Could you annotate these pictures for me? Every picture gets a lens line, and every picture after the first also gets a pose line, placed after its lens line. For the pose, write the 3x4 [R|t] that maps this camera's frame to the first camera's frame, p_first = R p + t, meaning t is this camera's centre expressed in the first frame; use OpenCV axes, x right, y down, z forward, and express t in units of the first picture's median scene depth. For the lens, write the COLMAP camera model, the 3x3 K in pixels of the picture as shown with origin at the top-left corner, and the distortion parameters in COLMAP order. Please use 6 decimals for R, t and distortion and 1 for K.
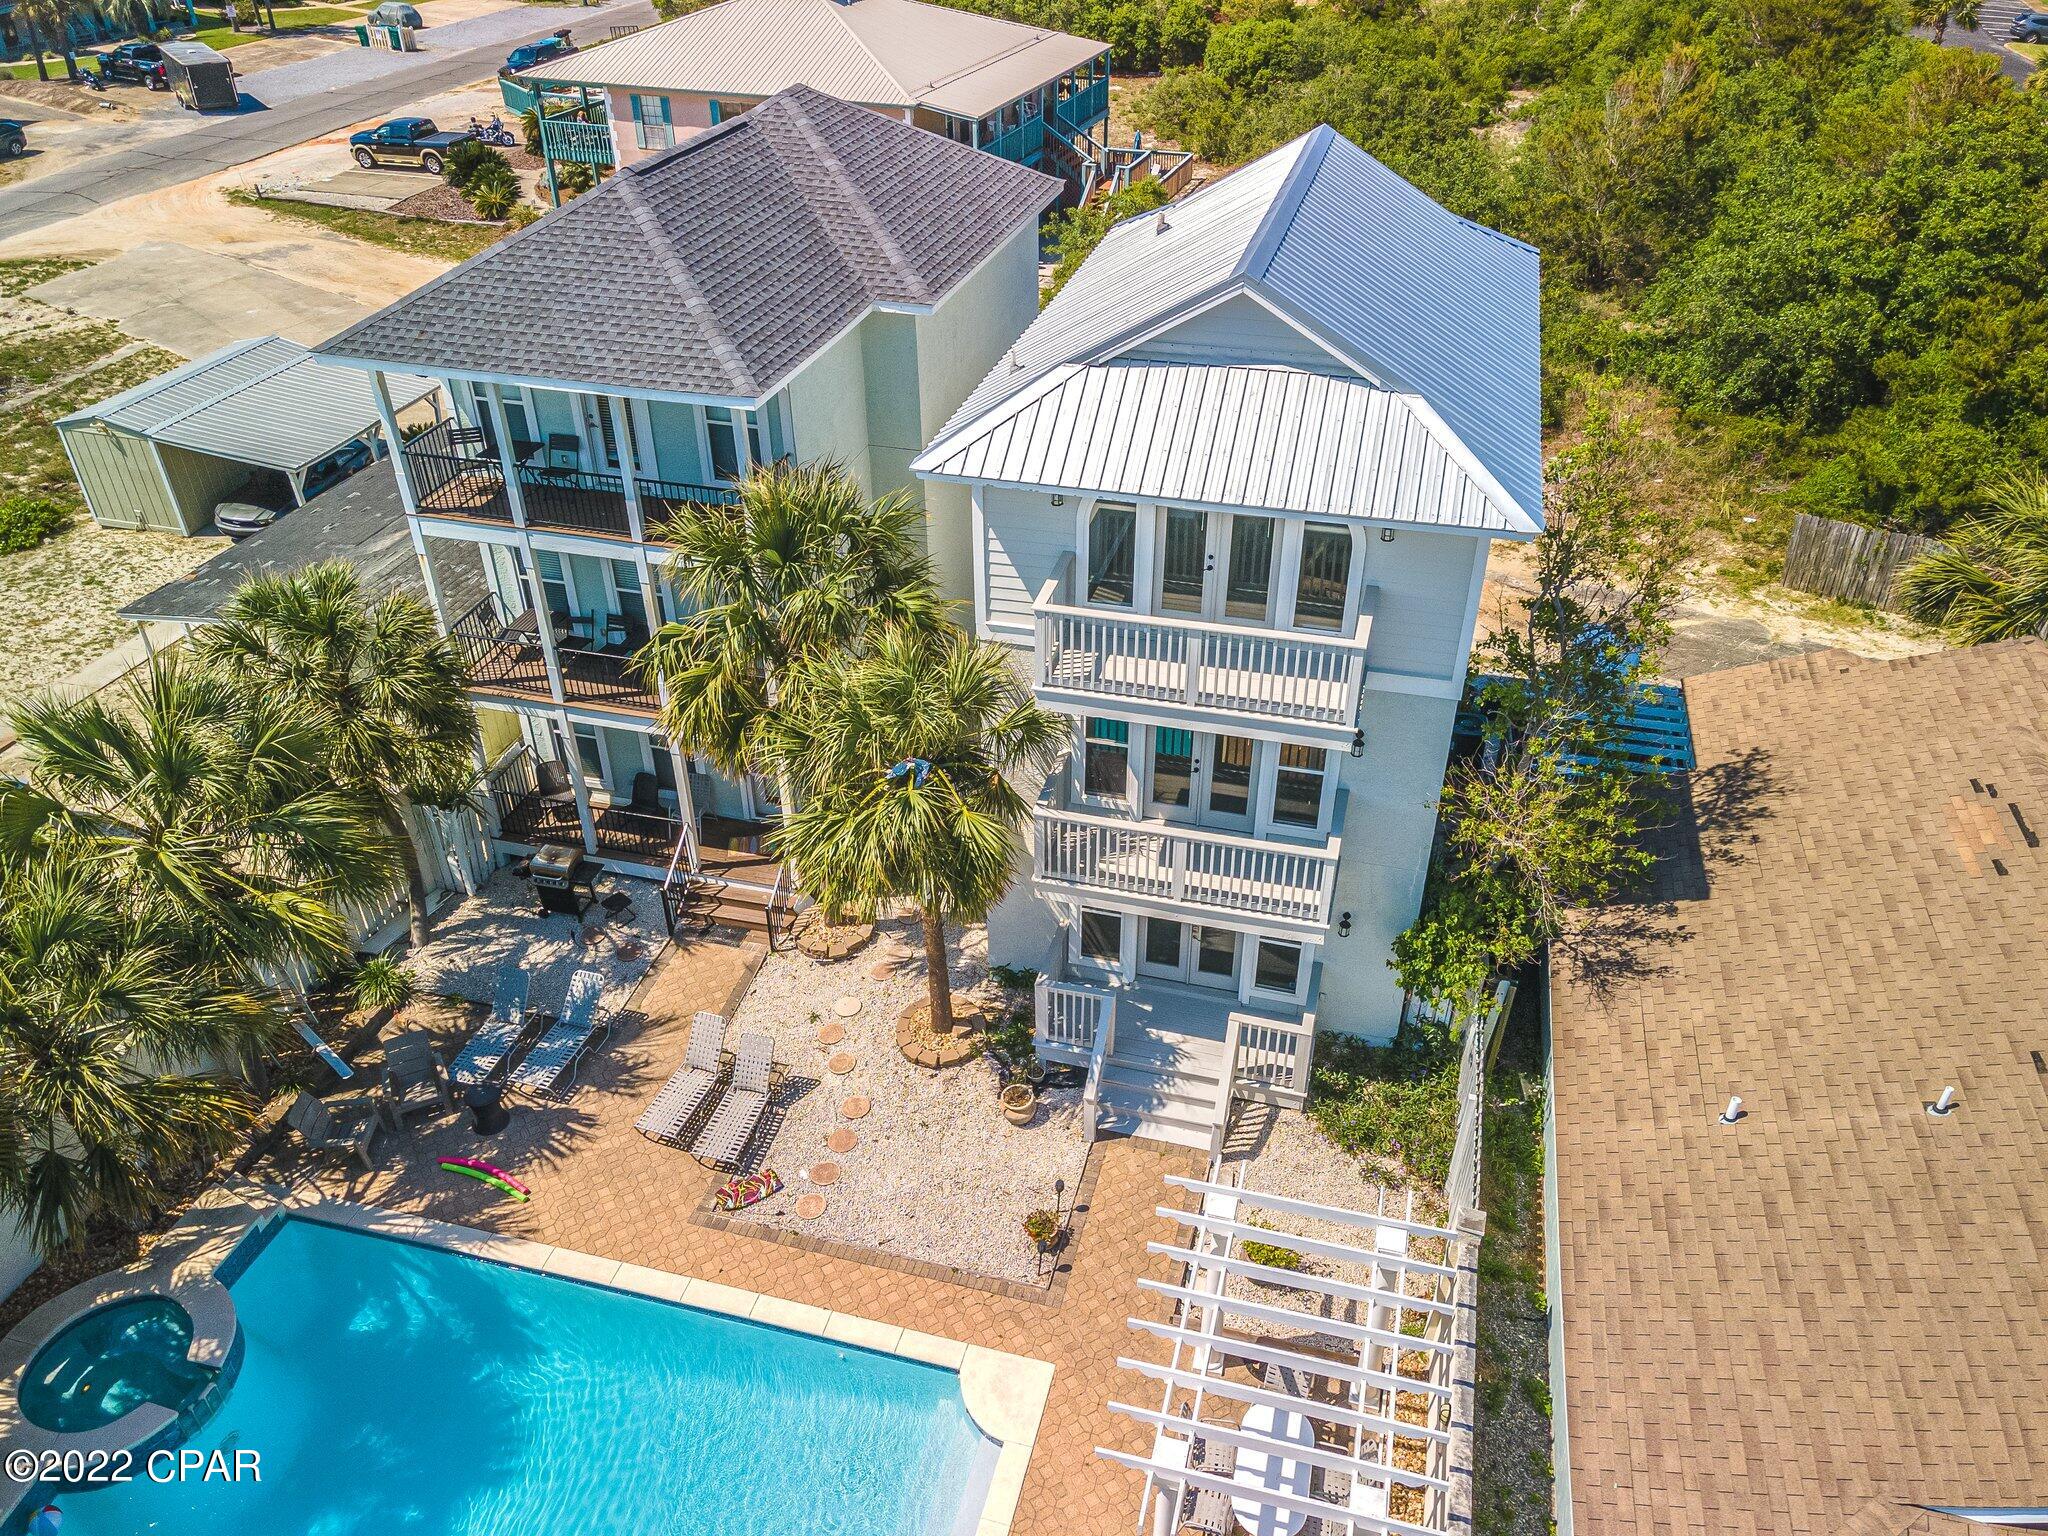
lens RADIAL K [[1493.5, 0, 1027.9], [0, 1493.5, 767.7], [0, 0, 1]] dist [0.032758, 0.060199]
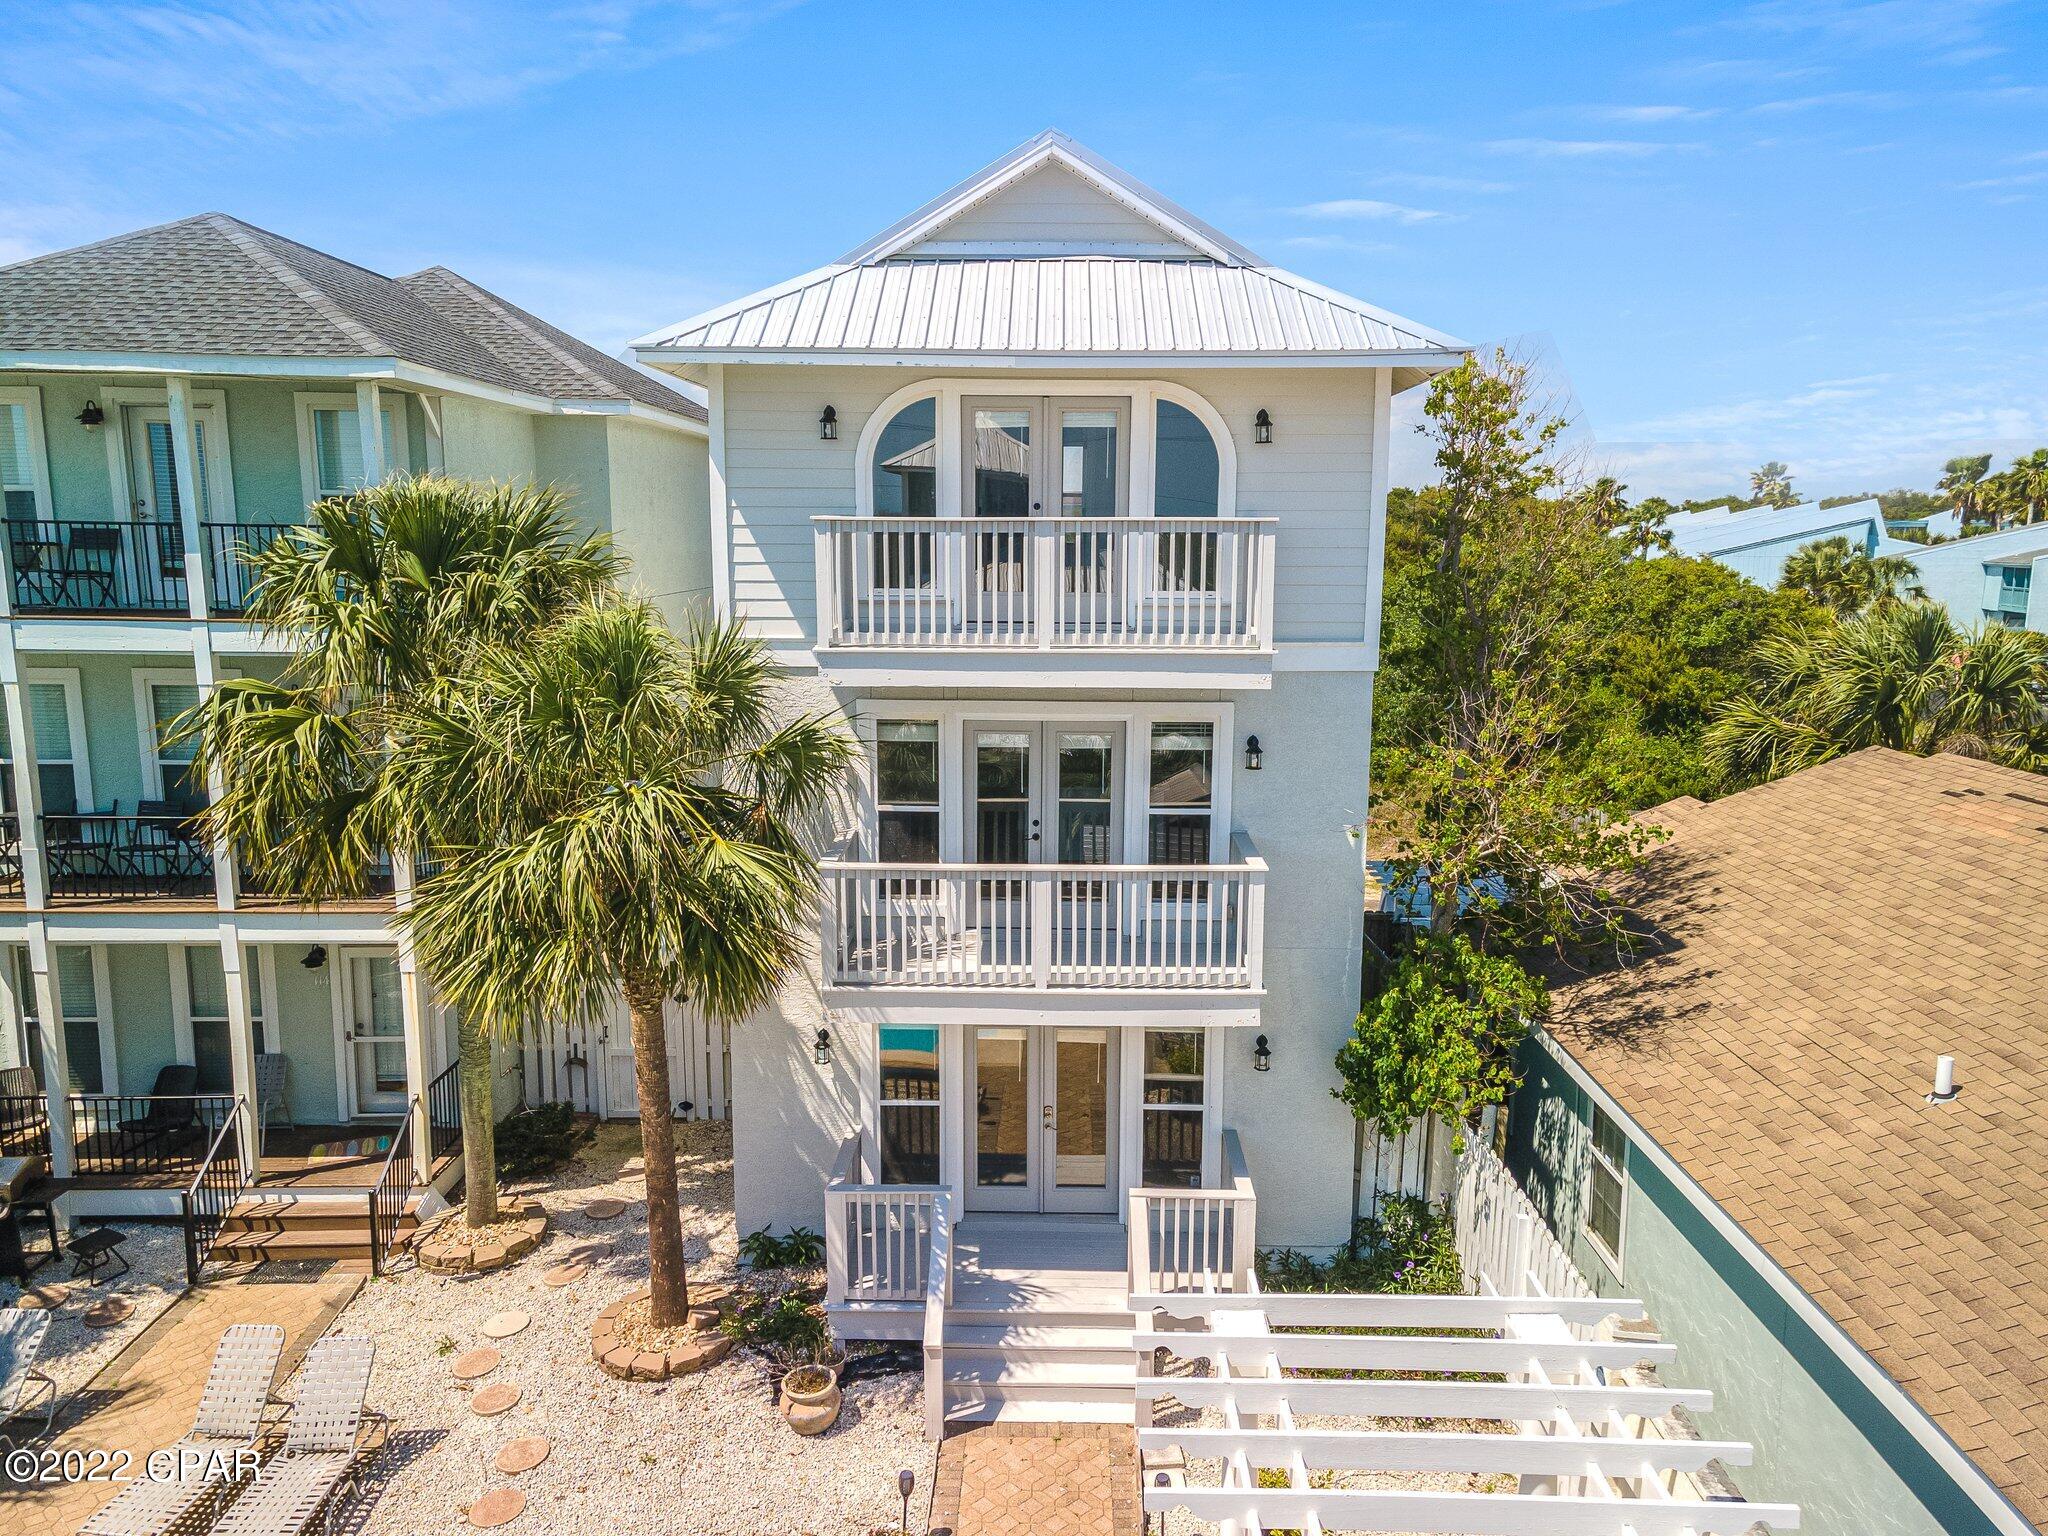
lens RADIAL K [[1493.5, 0, 1024.6], [0, 1493.5, 769.4], [0, 0, 1]] dist [0.032758, 0.060199]
pose [[0.970871, -0.028663, 0.237884, -0.058483], [0.125039, 0.907517, -0.400972, 0.244427], [-0.204391, 0.419036, 0.884665, 0.332871]]
